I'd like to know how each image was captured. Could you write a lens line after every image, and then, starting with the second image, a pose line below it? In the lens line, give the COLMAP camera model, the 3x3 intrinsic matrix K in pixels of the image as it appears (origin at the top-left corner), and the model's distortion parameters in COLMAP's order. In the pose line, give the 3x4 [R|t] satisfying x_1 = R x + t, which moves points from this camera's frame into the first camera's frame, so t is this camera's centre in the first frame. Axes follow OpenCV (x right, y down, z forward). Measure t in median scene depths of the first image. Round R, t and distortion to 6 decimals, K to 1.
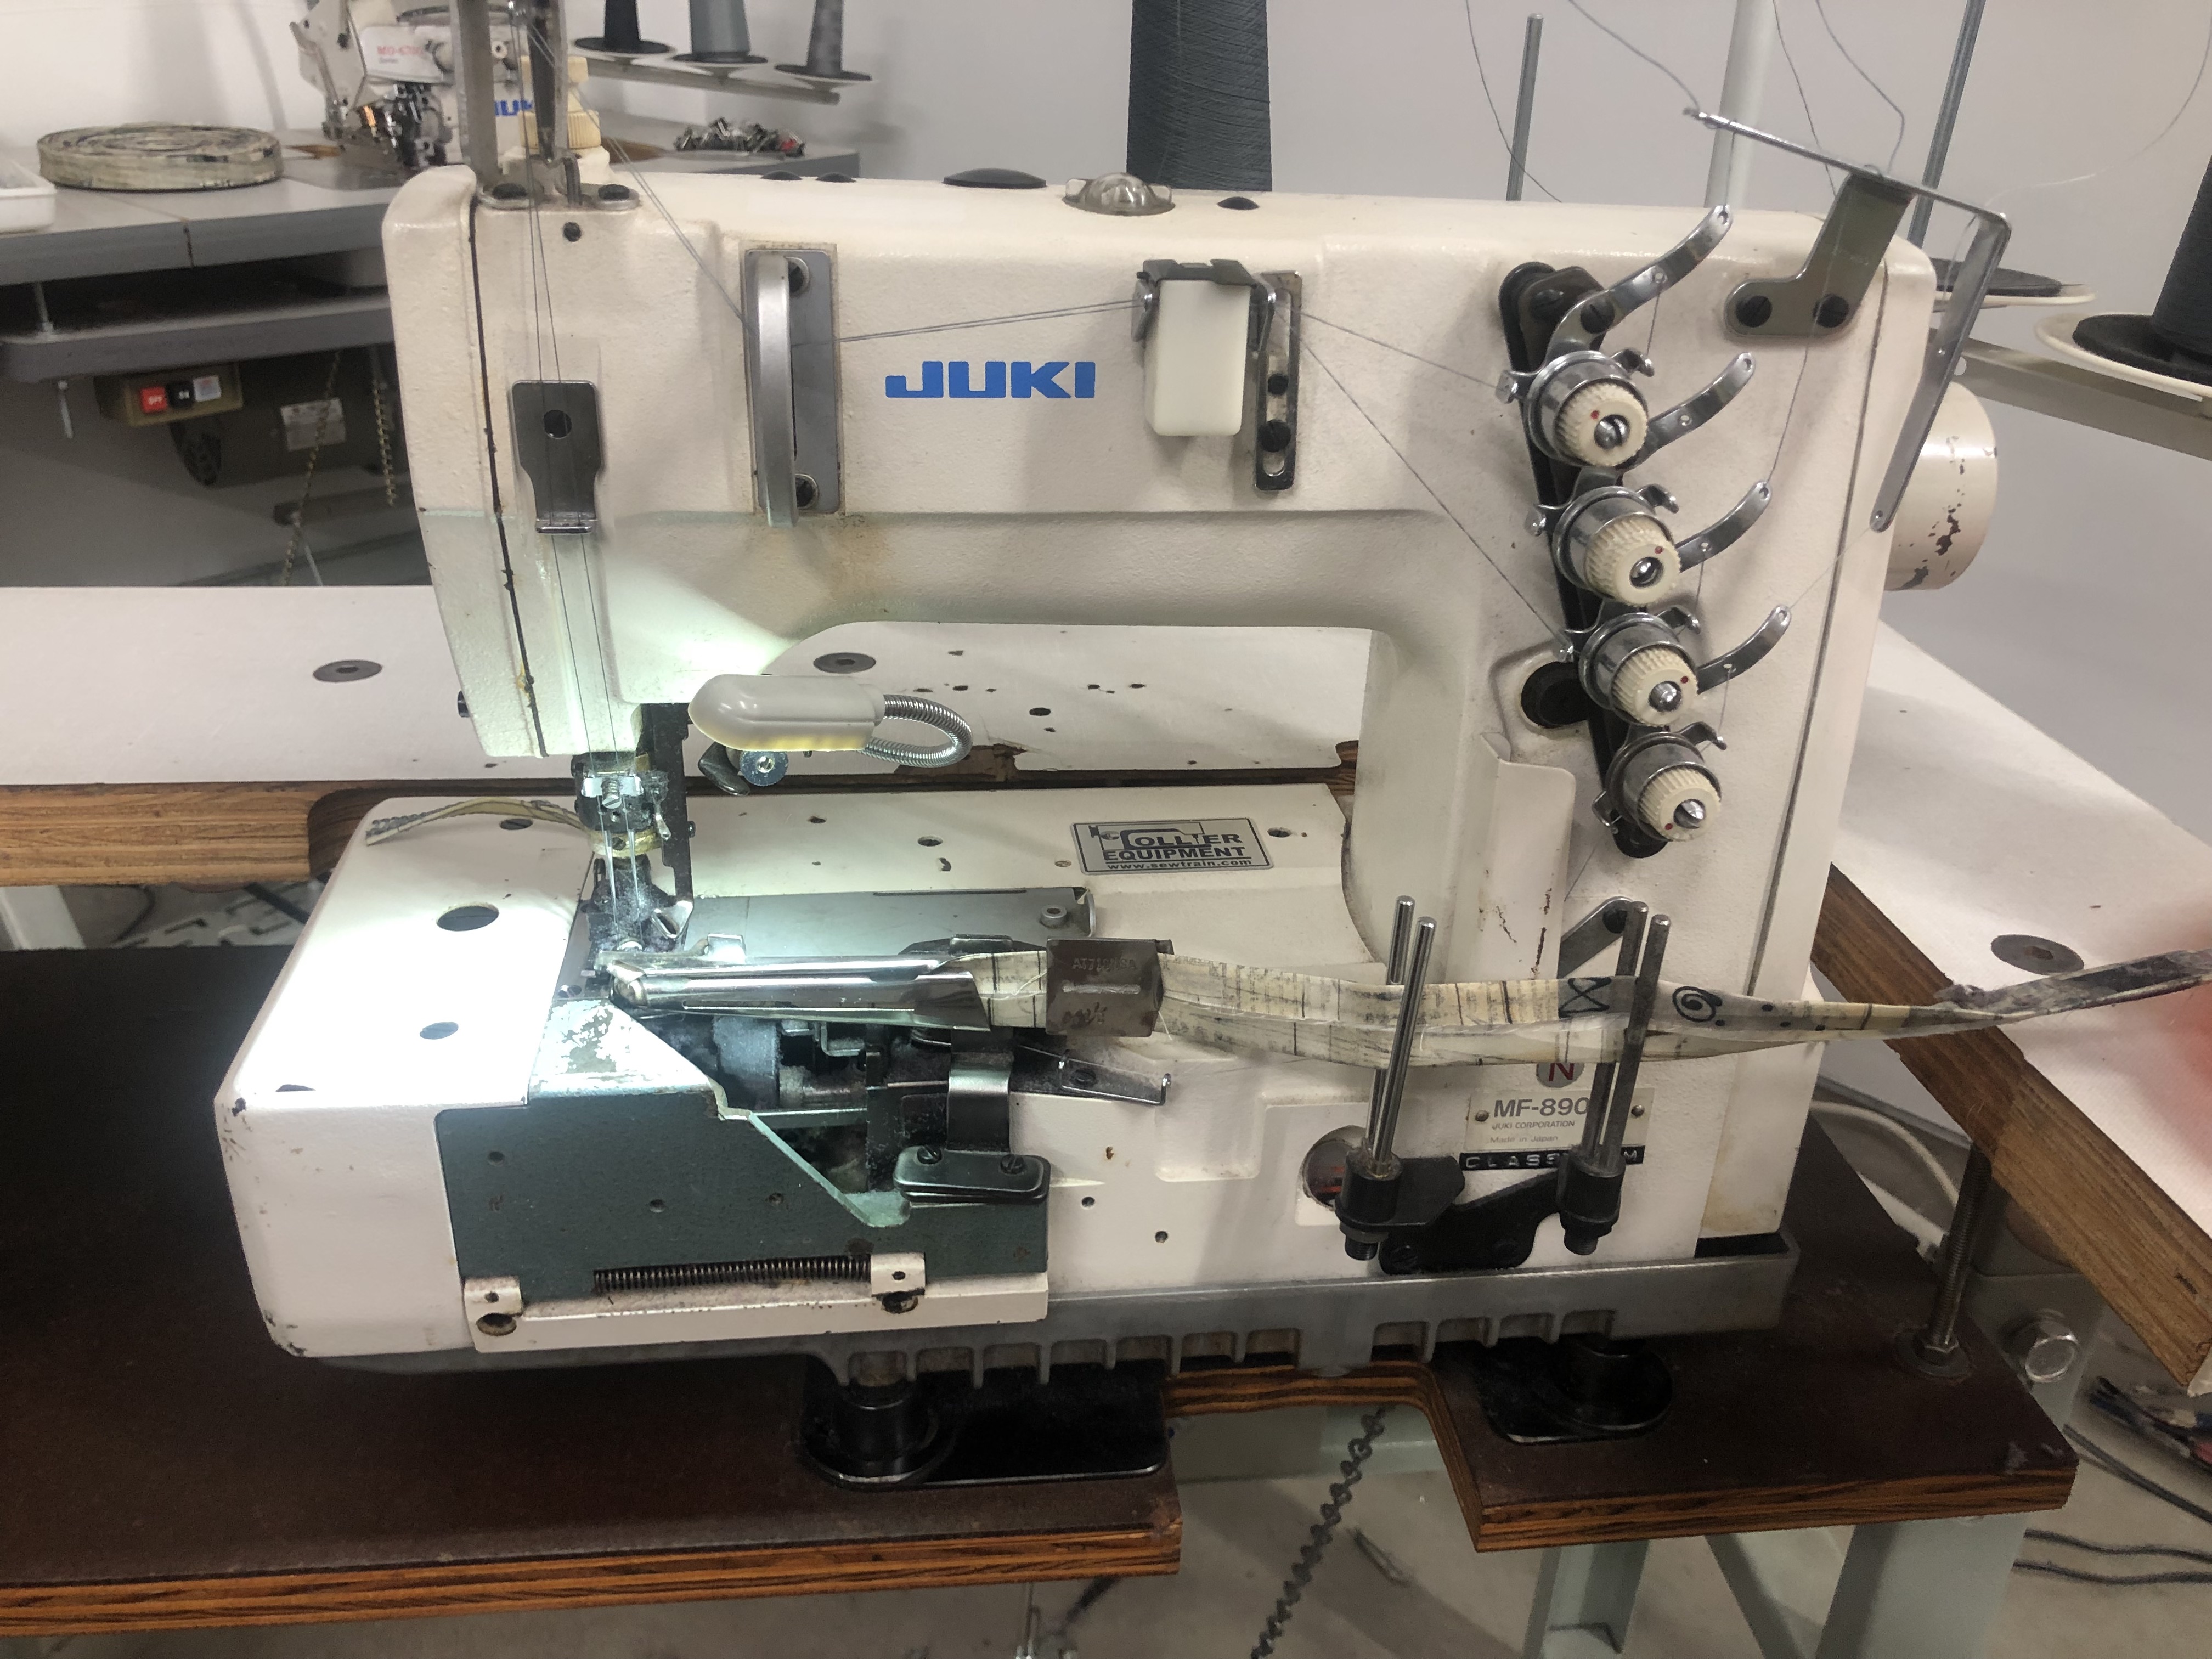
lens RADIAL K [[1815.4, 0, 1106.0], [0, 1815.4, 829.5], [0, 0, 1]] dist [0.117272, -0.263586]
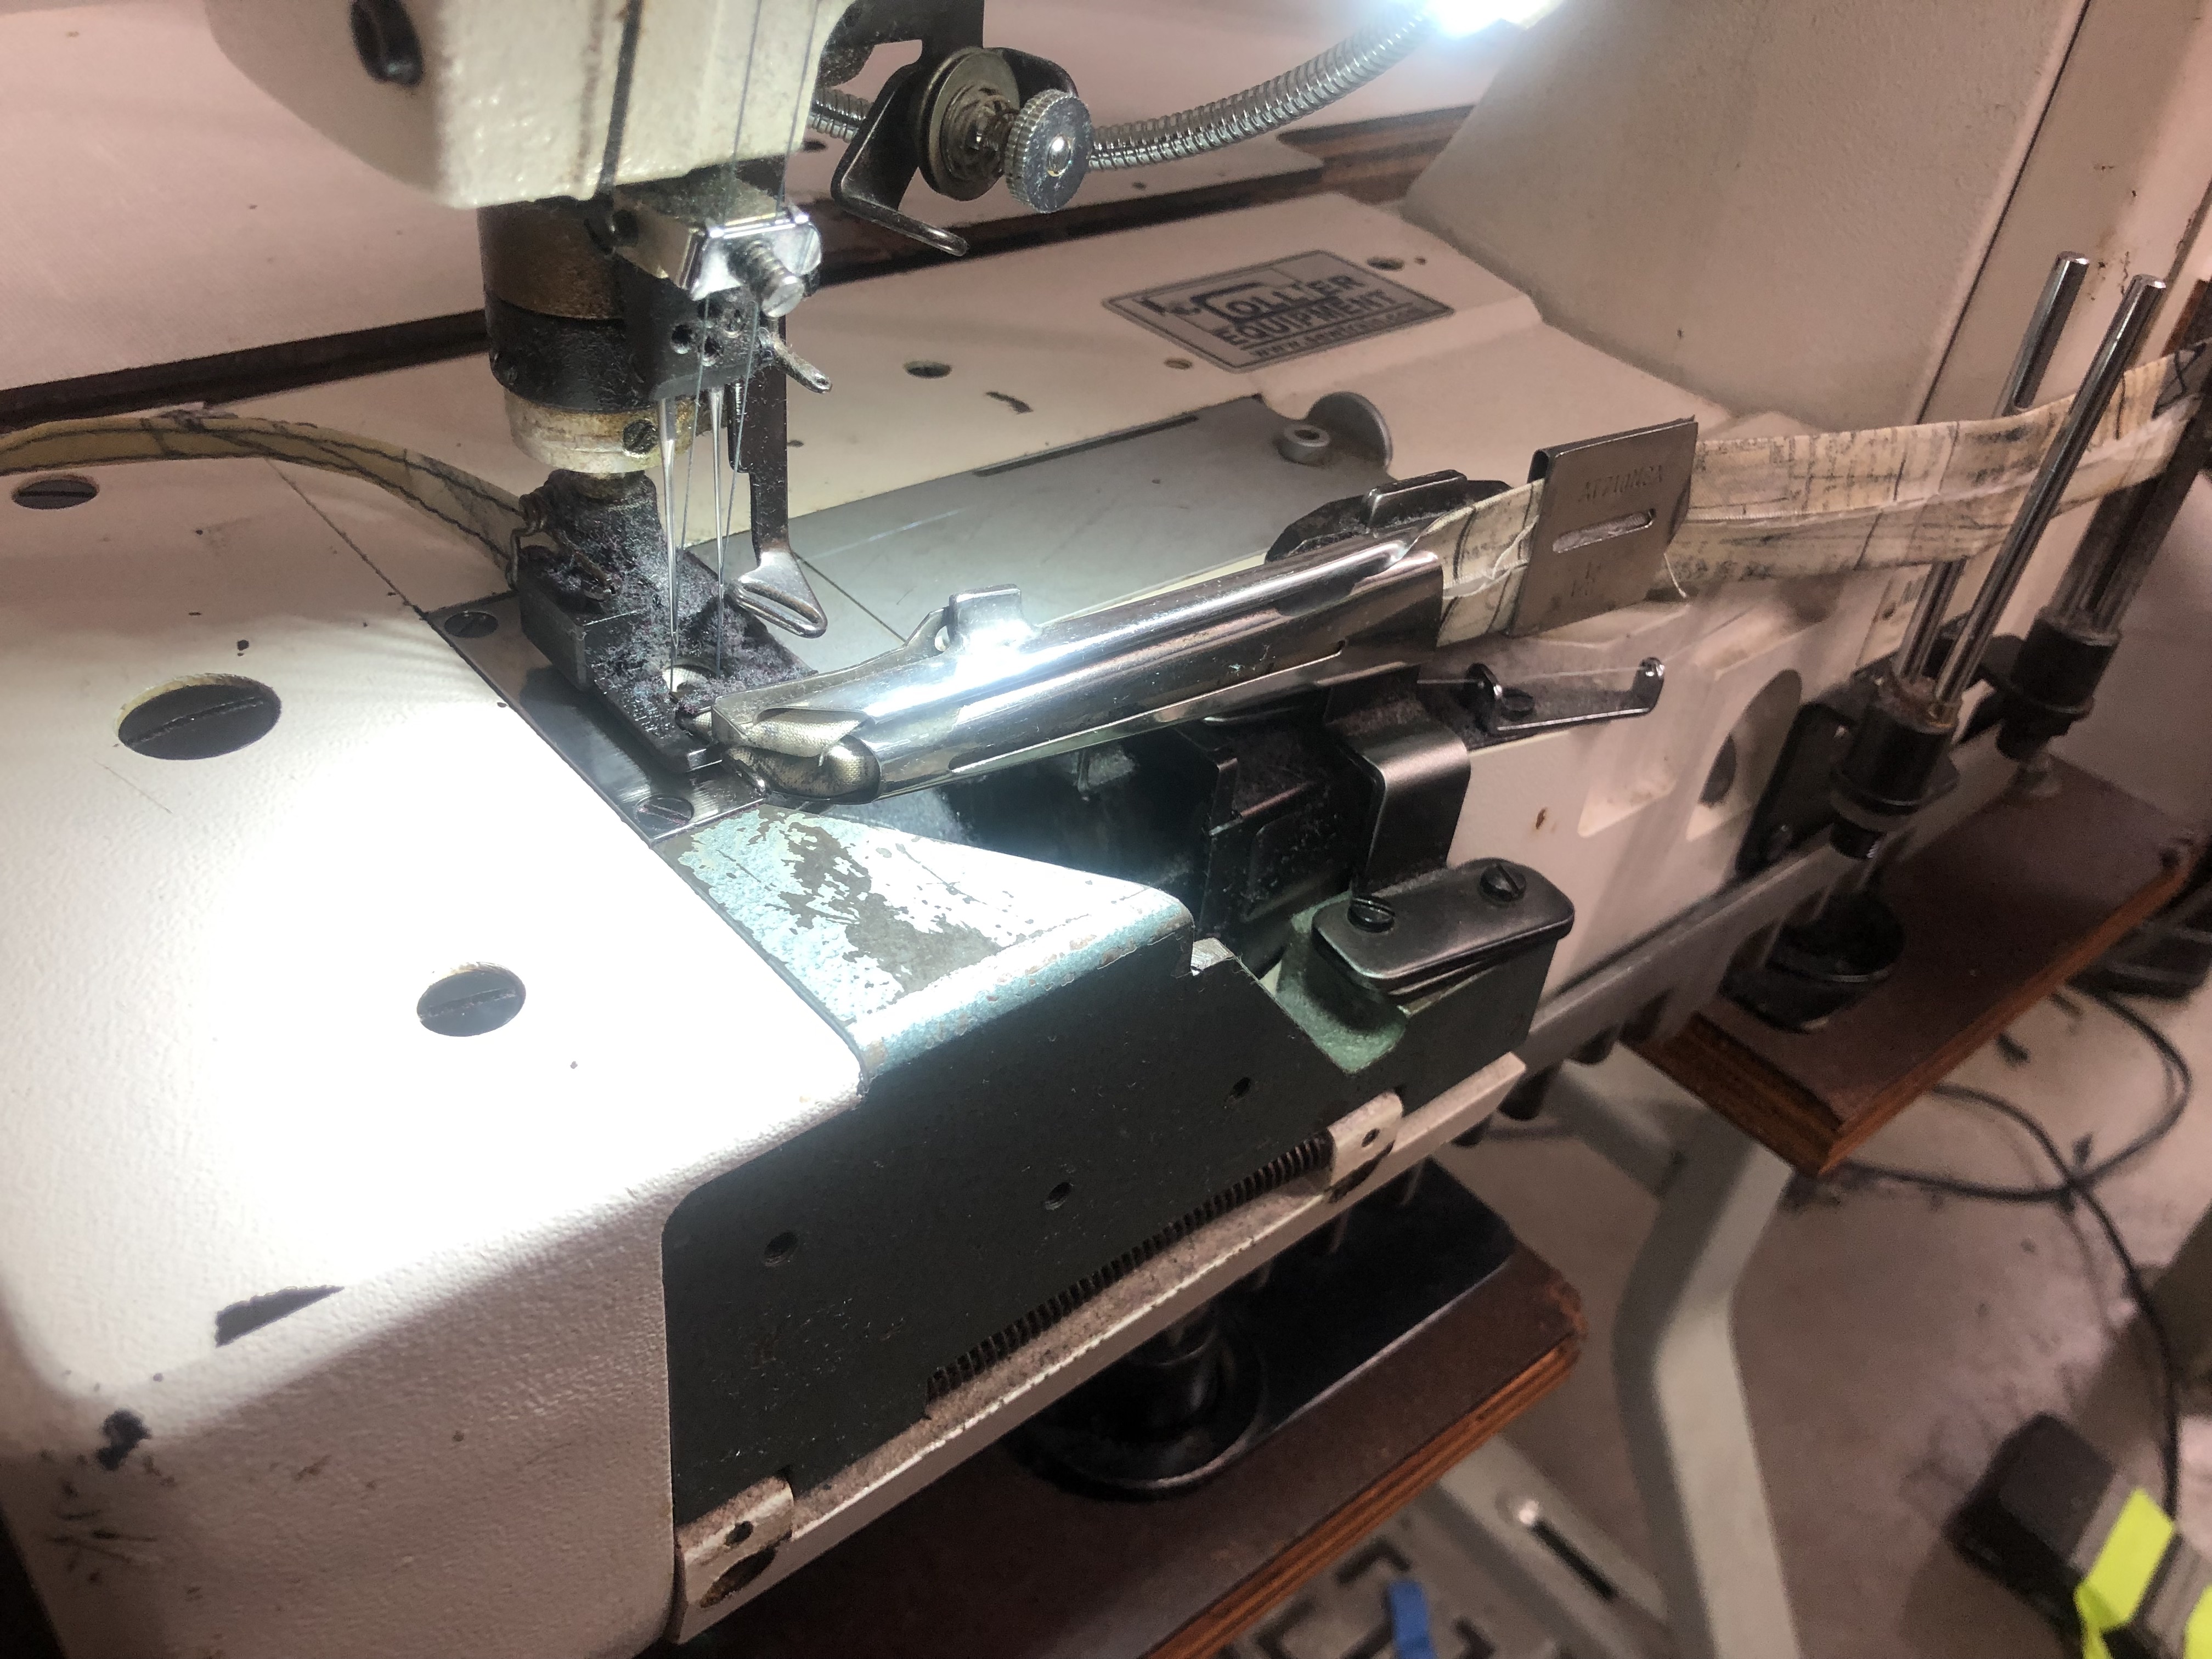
lens RADIAL K [[1815.4, 0, 1106.0], [0, 1815.4, 829.5], [0, 0, 1]] dist [0.117272, -0.263586]
pose [[0.822370, -0.289125, 0.490014, -0.409835], [0.171074, 0.947057, 0.271691, -0.002426], [-0.542624, -0.139602, 0.828294, 0.598141]]
